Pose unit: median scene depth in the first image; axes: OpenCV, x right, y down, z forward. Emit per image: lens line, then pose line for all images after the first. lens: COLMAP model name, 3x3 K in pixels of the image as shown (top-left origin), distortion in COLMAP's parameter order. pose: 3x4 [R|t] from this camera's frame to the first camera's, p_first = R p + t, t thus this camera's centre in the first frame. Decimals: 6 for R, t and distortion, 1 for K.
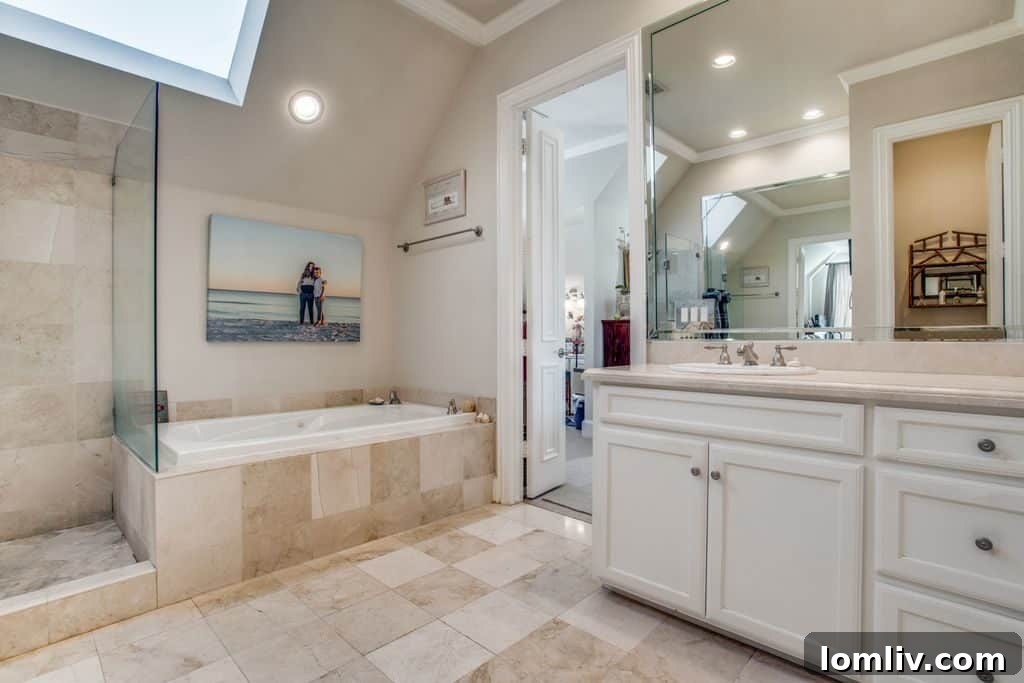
lens RADIAL K [[498.5, 0, 512.8], [0, 498.5, 336.3], [0, 0, 1]] dist [-0.081992, 0.034519]
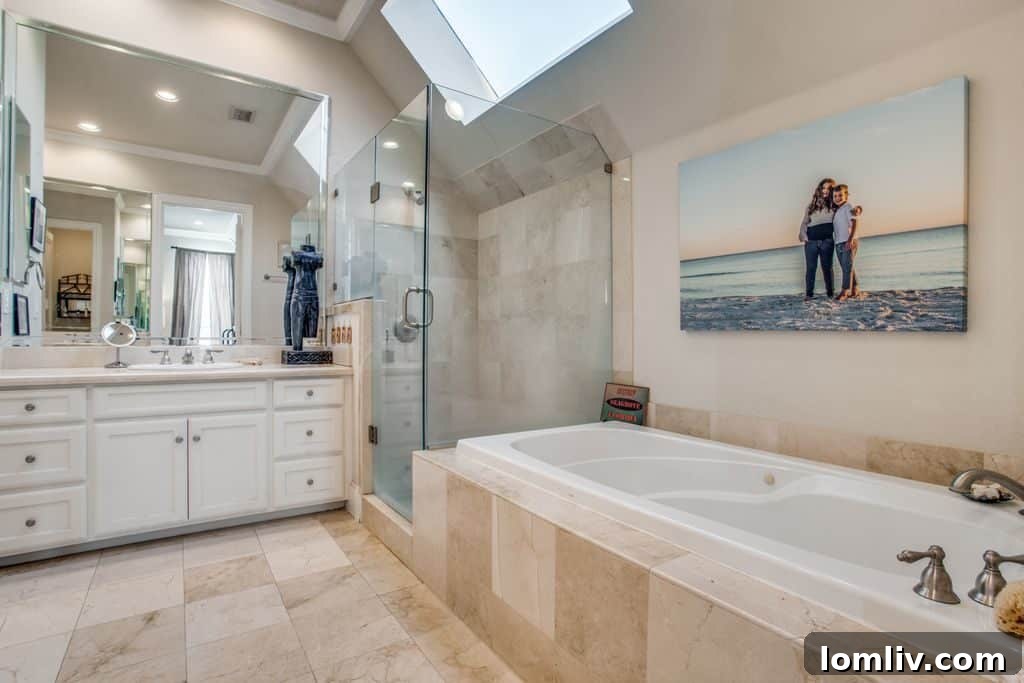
lens RADIAL K [[498.5, 0, 512.8], [0, 498.5, 336.3], [0, 0, 1]] dist [-0.081992, 0.034519]
pose [[-0.205166, 0.000049, -0.978727, 0.168341], [-0.007864, 0.999968, 0.001699, 0.018981], [0.978696, 0.008045, -0.205159, 0.829303]]
